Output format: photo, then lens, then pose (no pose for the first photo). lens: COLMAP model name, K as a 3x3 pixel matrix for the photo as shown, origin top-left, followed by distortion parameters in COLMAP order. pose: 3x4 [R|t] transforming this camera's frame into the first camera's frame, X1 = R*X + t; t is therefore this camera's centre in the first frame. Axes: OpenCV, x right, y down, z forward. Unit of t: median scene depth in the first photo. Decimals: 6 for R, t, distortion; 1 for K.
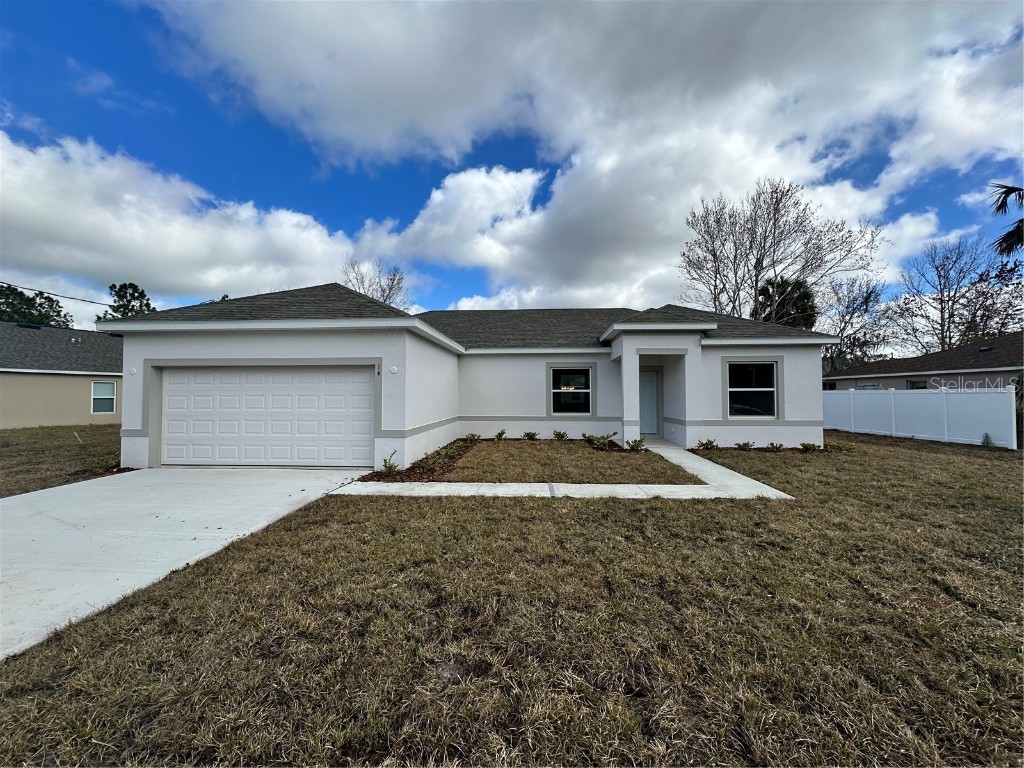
lens RADIAL K [[395.9, 0, 490.9], [0, 395.9, 380.3], [0, 0, 1]] dist [-0.000047, 0.000051]
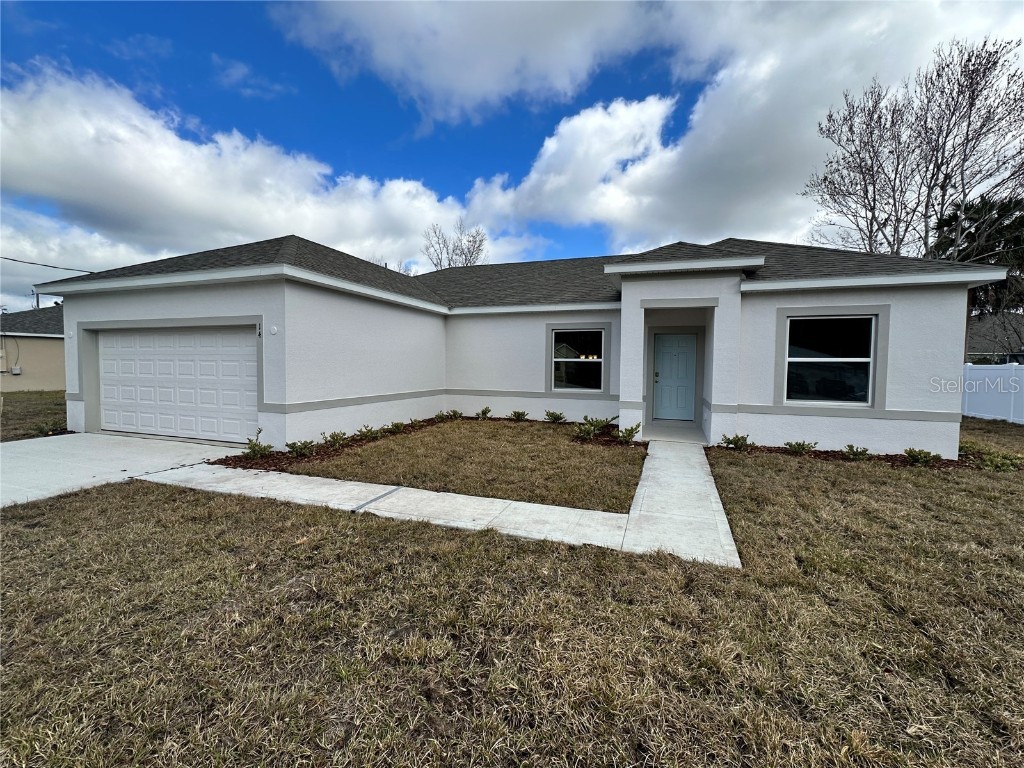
lens RADIAL K [[412.7, 0, 512.0], [0, 412.7, 384.0], [0, 0, 1]] dist [0.012288, -0.000065]
pose [[0.964614, 0.024259, -0.262549, 0.291629], [-0.003170, 0.996753, 0.080452, 0.008388], [0.263648, -0.076772, 0.961559, 0.187708]]
